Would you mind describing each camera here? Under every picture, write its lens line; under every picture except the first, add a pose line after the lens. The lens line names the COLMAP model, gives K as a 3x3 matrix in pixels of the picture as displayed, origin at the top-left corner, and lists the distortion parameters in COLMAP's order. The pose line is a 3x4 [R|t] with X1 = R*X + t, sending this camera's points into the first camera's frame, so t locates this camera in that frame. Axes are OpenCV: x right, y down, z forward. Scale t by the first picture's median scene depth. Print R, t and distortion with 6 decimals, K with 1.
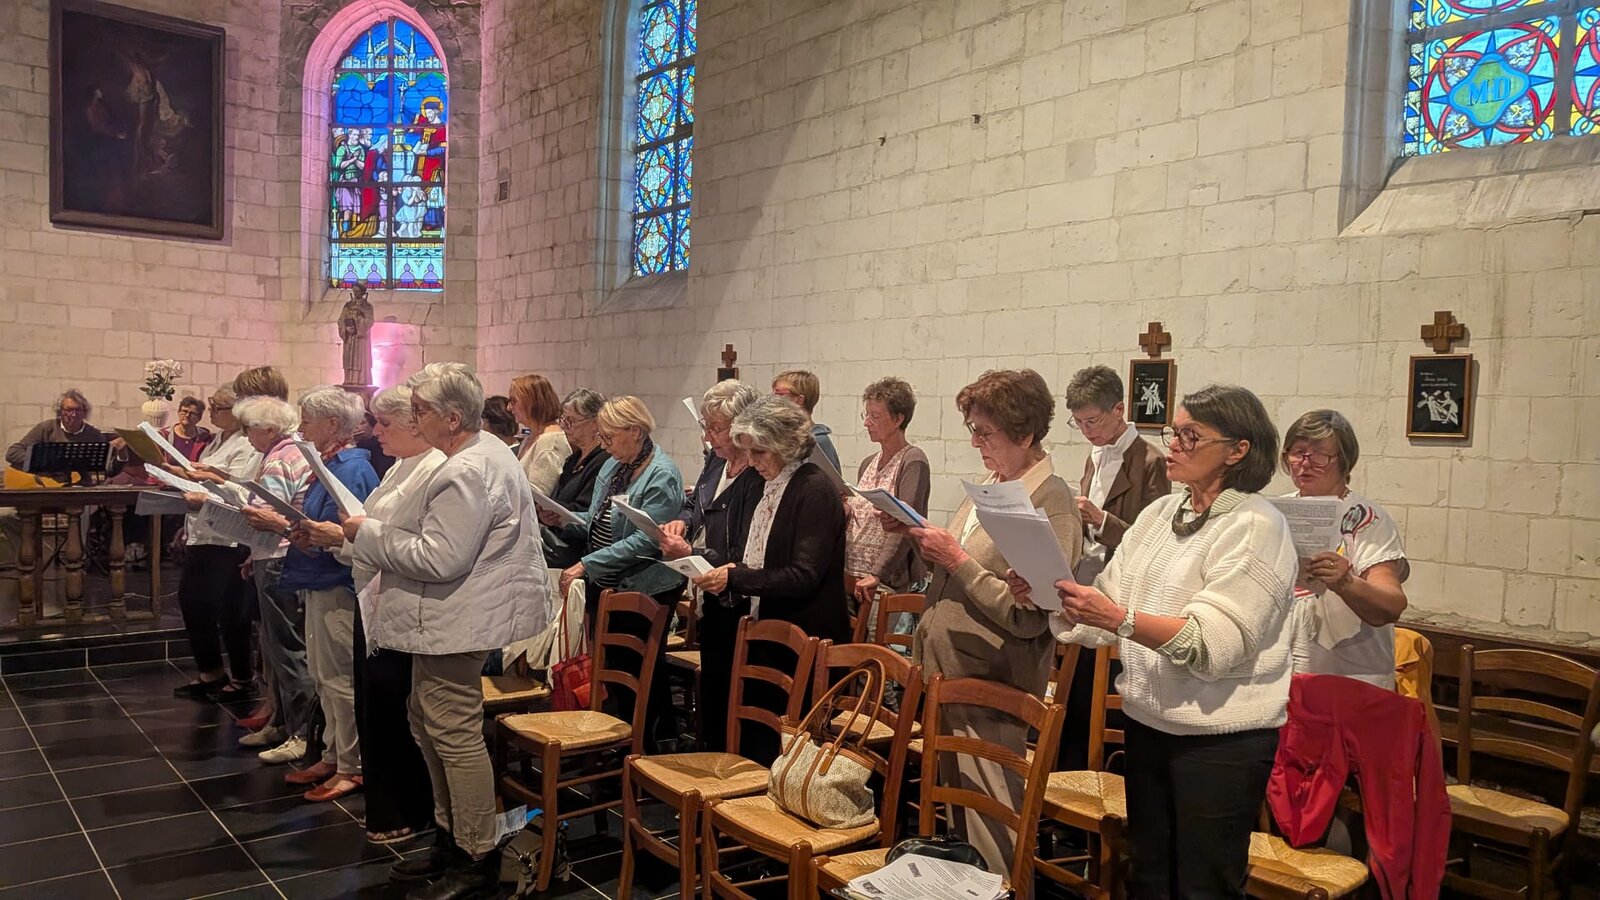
lens RADIAL K [[1145.1, 0, 814.8], [0, 1145.1, 466.3], [0, 0, 1]] dist [0.144126, -0.270337]
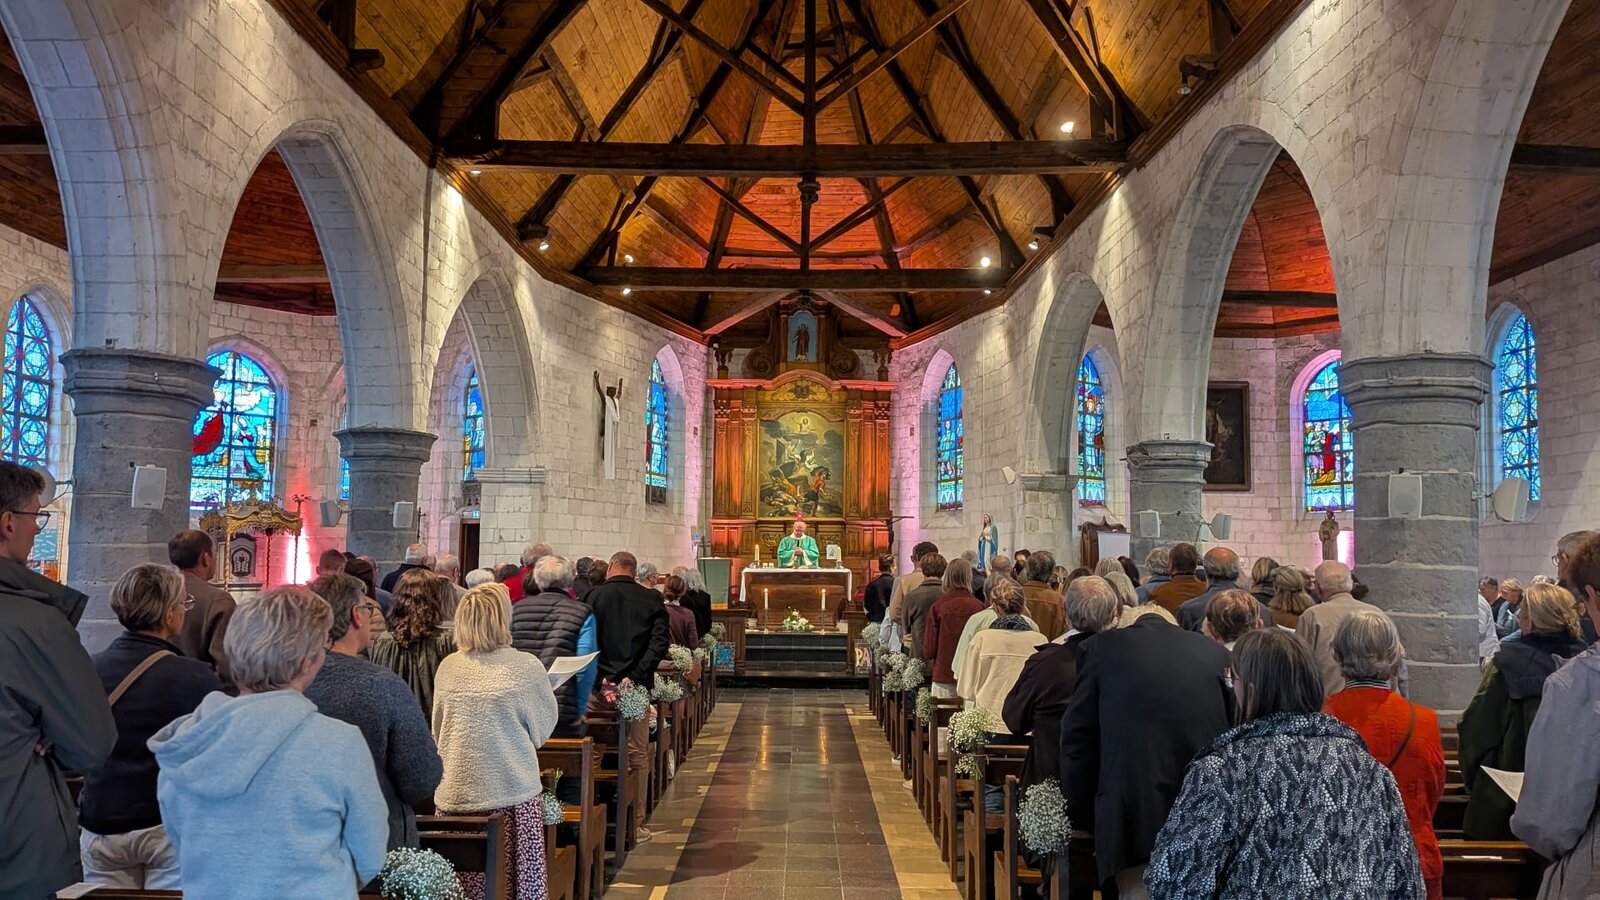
lens RADIAL K [[1157.4, 0, 795.0], [0, 1157.4, 462.8], [0, 0, 1]] dist [0.084811, -0.118805]
pose [[0.764645, -0.076124, -0.639940, 0.147989], [-0.012749, 0.991018, -0.133120, 0.022793], [0.644326, 0.109948, 0.756806, -0.947451]]
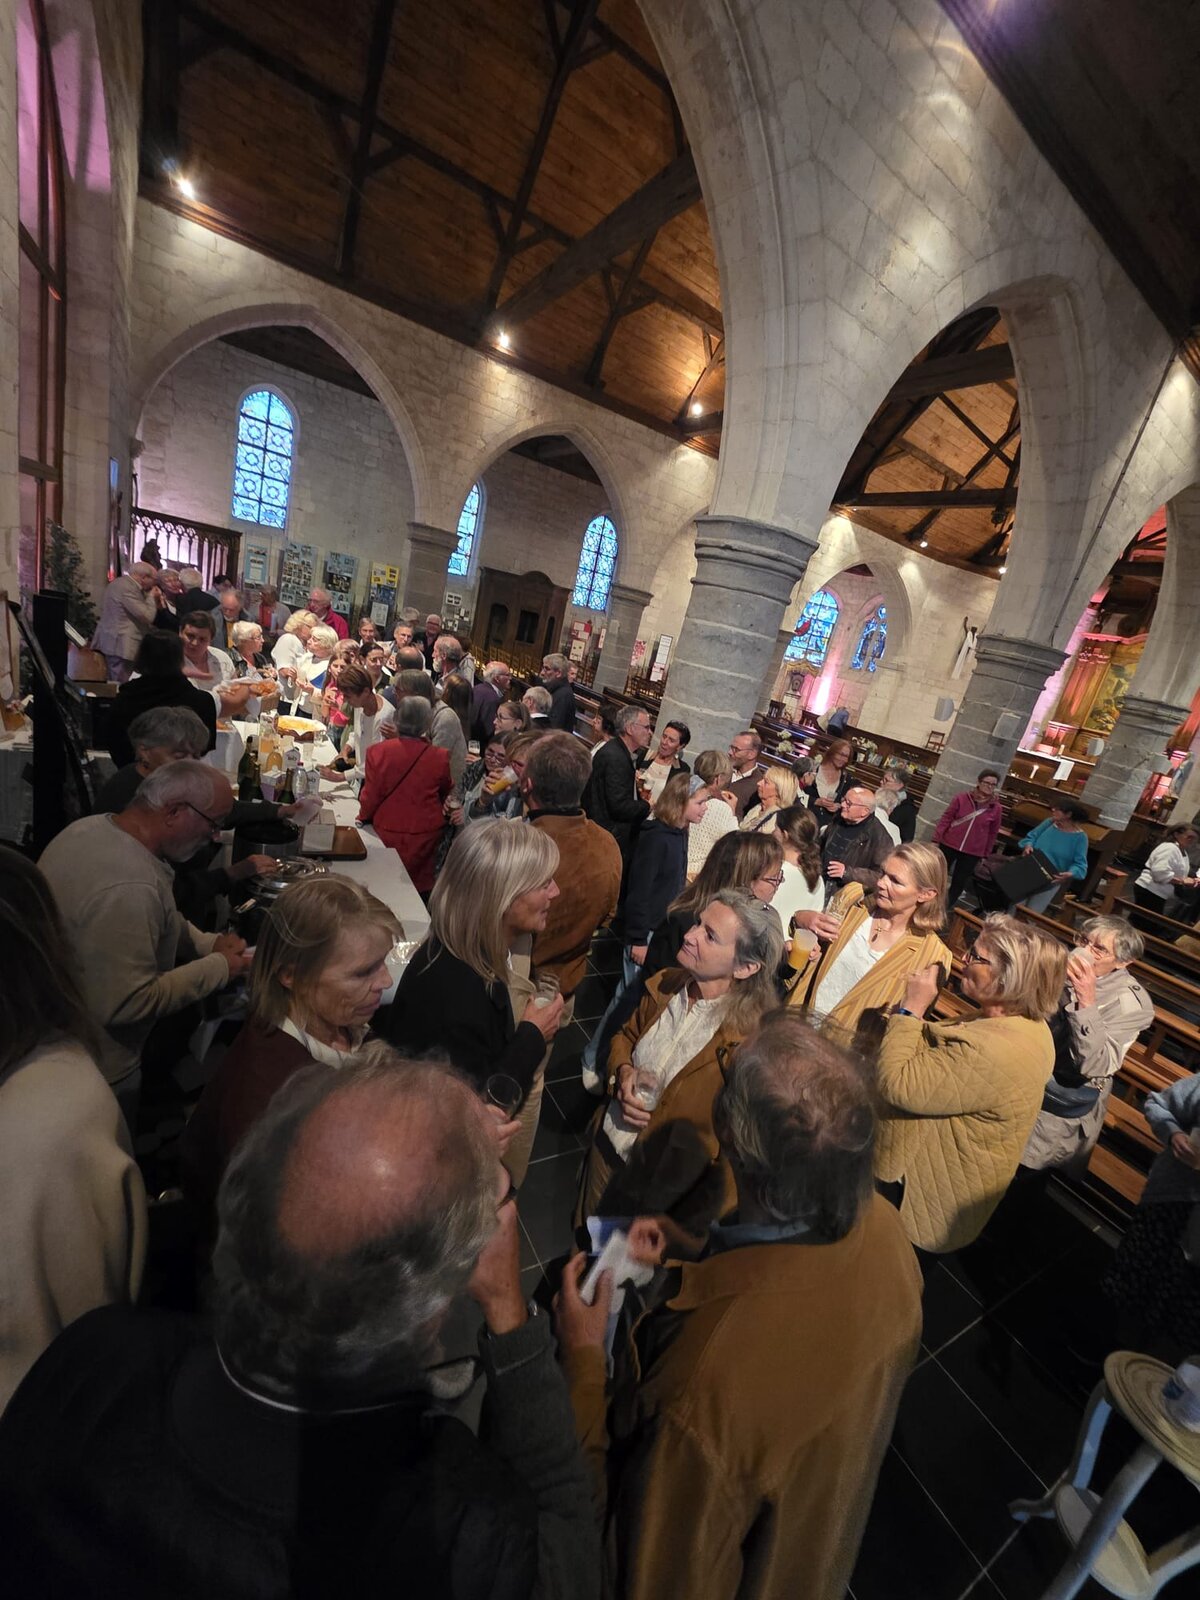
lens RADIAL K [[637.1, 0, 599.1], [0, 637.1, 794.5], [0, 0, 1]] dist [0.002619, 0.000110]
pose [[-0.146698, 0.197320, -0.969301, 0.723968], [-0.271565, 0.934218, 0.231278, -0.025150], [0.951174, 0.297157, -0.083463, -0.481577]]
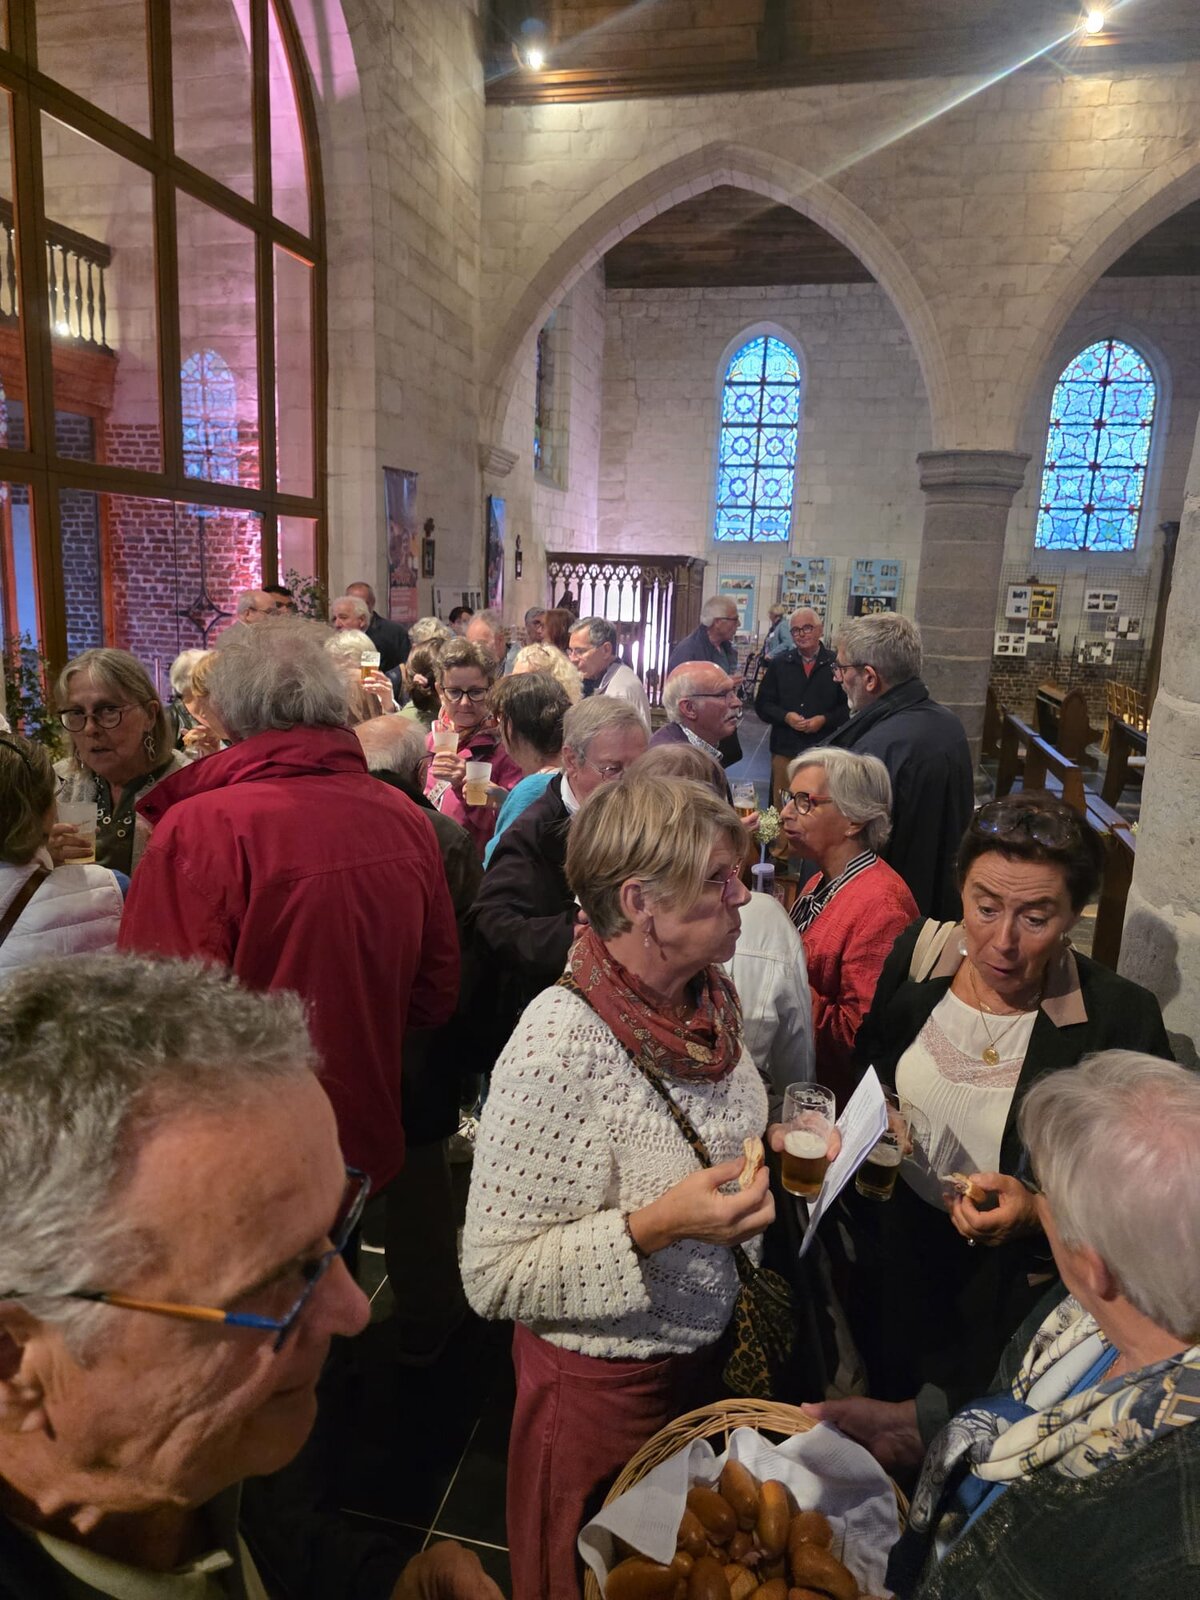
lens RADIAL K [[1074.1, 0, 595.3], [0, 1074.1, 794.6], [0, 0, 1]] dist [0.049862, -0.045091]
pose [[-0.791900, 0.062206, -0.607474, 0.432000], [-0.085224, 0.973804, 0.210816, -0.009677], [0.604674, 0.218716, -0.765854, -0.413127]]
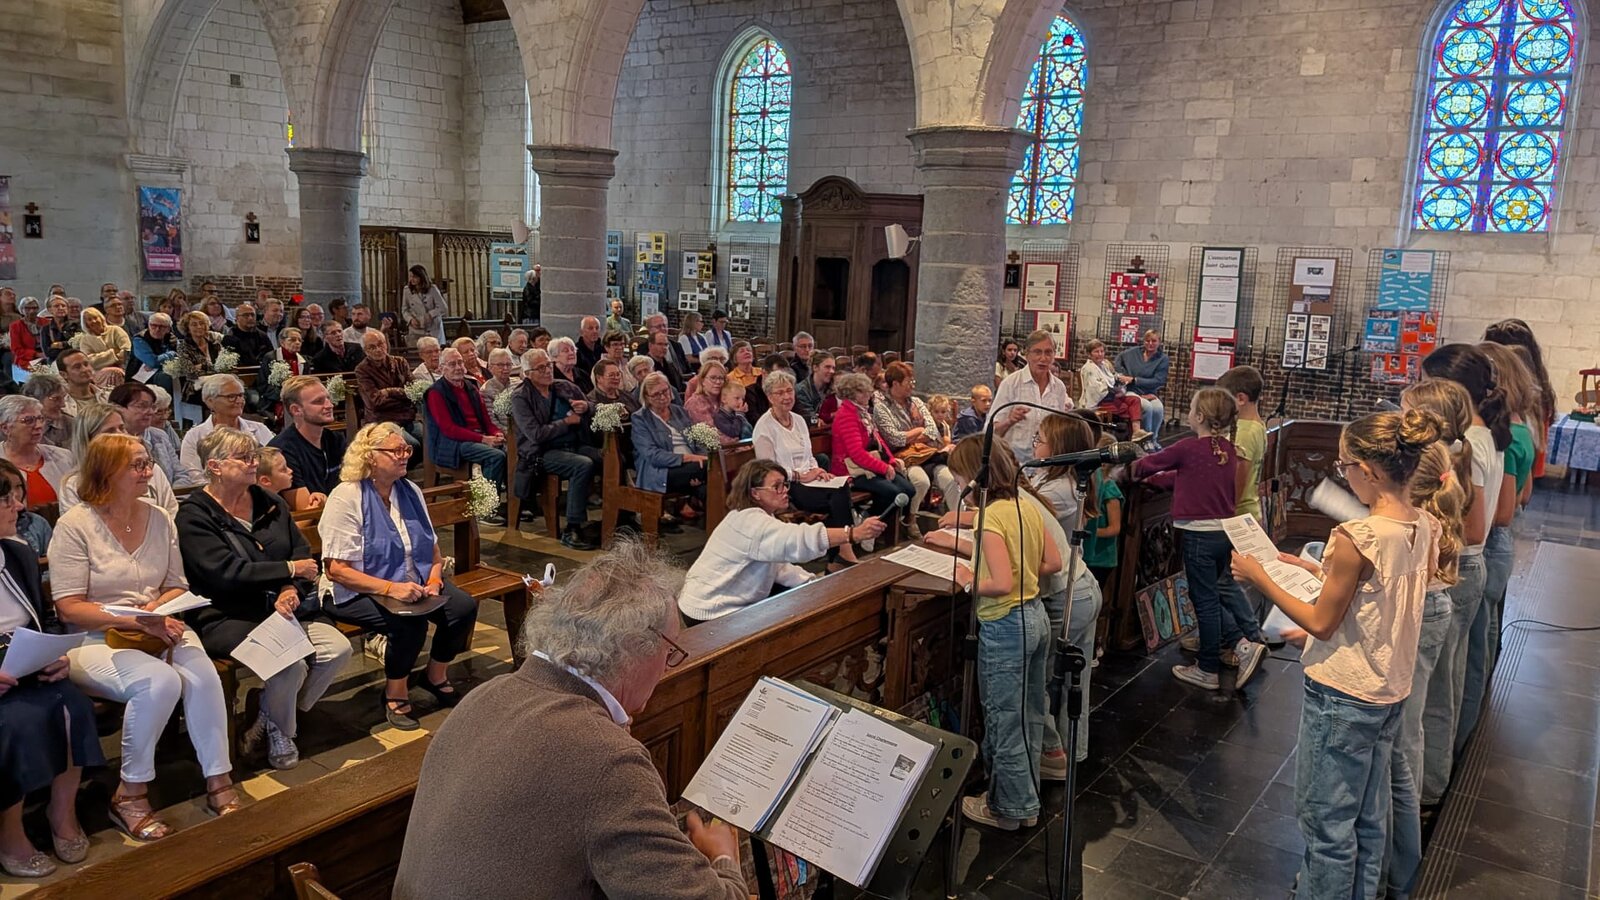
lens RADIAL K [[1157.4, 0, 795.0], [0, 1157.4, 462.8], [0, 0, 1]] dist [0.084811, -0.118805]
pose [[-0.969252, -0.020413, -0.245224, -0.584552], [-0.073341, 0.975226, 0.208701, -0.090932], [0.234888, 0.220269, -0.946736, 0.566009]]
